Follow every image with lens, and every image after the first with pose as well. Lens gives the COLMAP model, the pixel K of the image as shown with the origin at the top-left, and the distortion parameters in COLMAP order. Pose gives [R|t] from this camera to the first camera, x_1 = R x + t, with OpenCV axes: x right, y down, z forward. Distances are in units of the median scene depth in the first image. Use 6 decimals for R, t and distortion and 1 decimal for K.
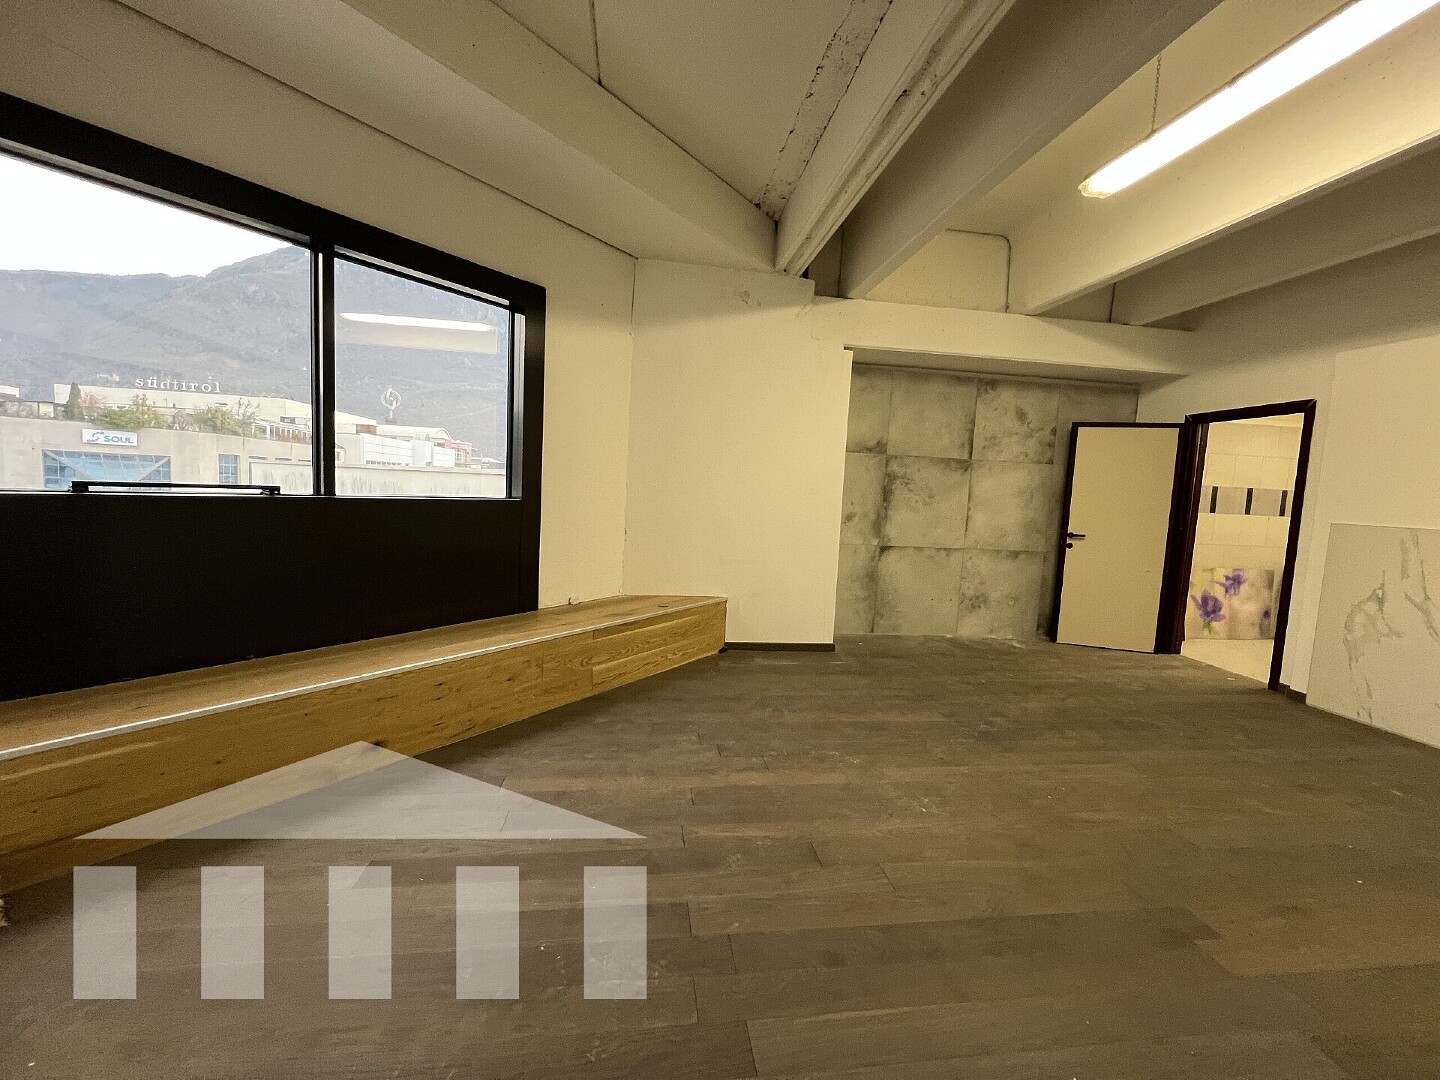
lens RADIAL K [[577.1, 0, 716.2], [0, 577.1, 537.0], [0, 0, 1]] dist [-0.002315, -0.000277]
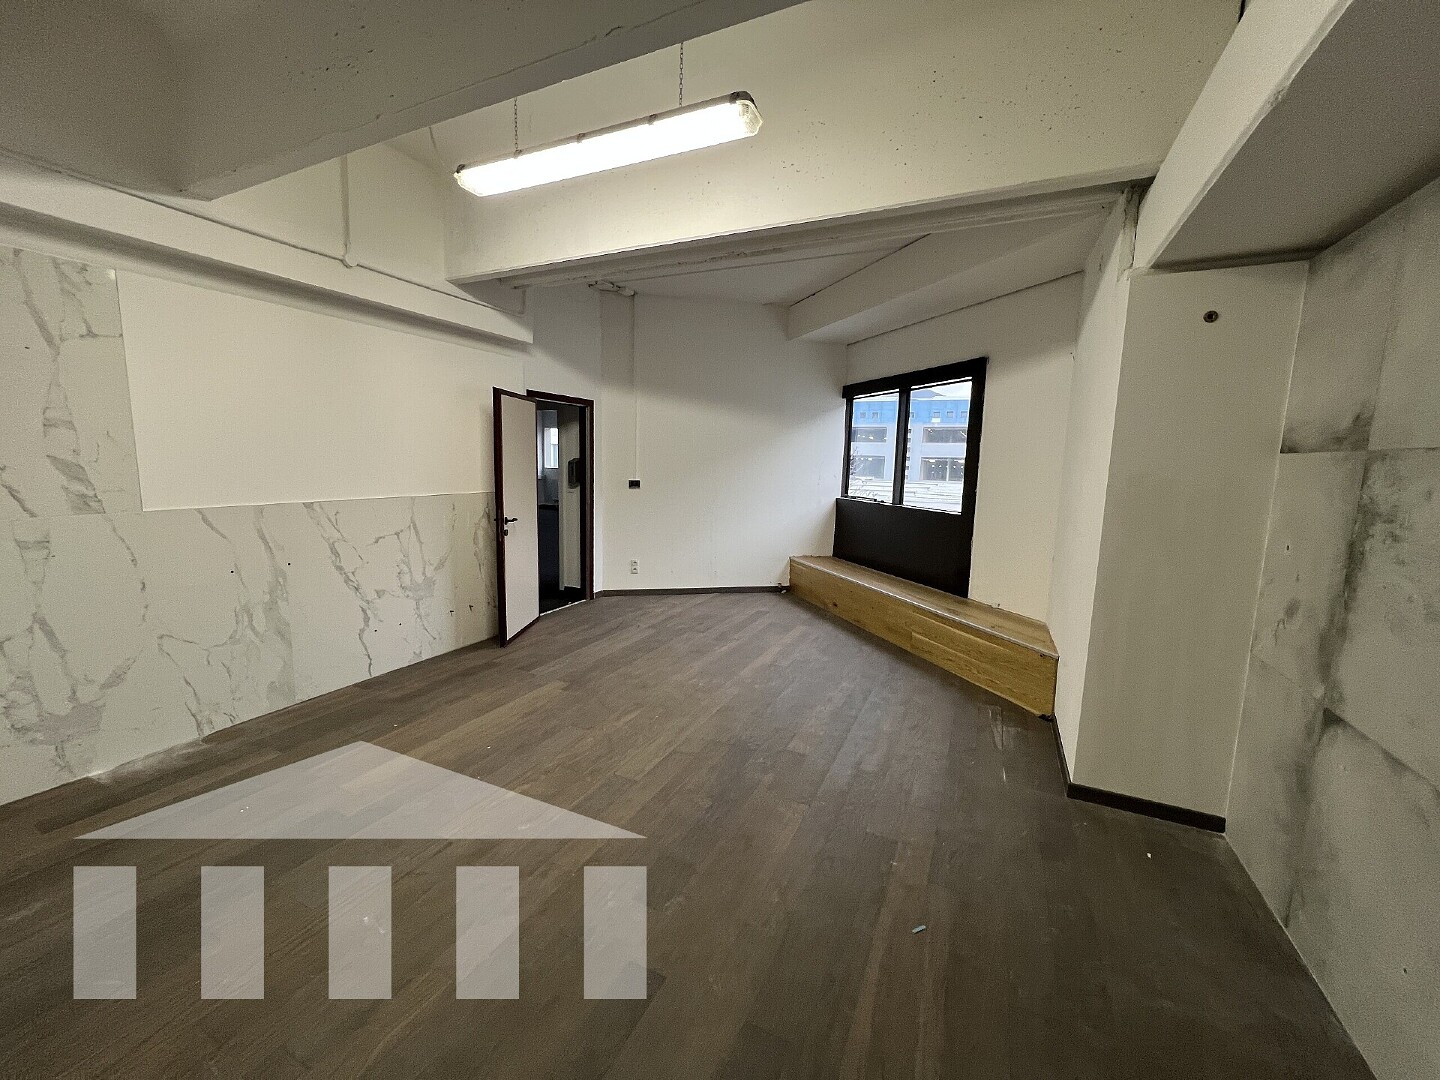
lens RADIAL K [[577.1, 0, 716.2], [0, 577.1, 537.0], [0, 0, 1]] dist [-0.002315, -0.000277]
pose [[-0.560294, 0.047440, -0.826934, 1.094774], [-0.123010, 0.982522, 0.139712, -0.127045], [0.819109, 0.180001, -0.544665, 1.207805]]
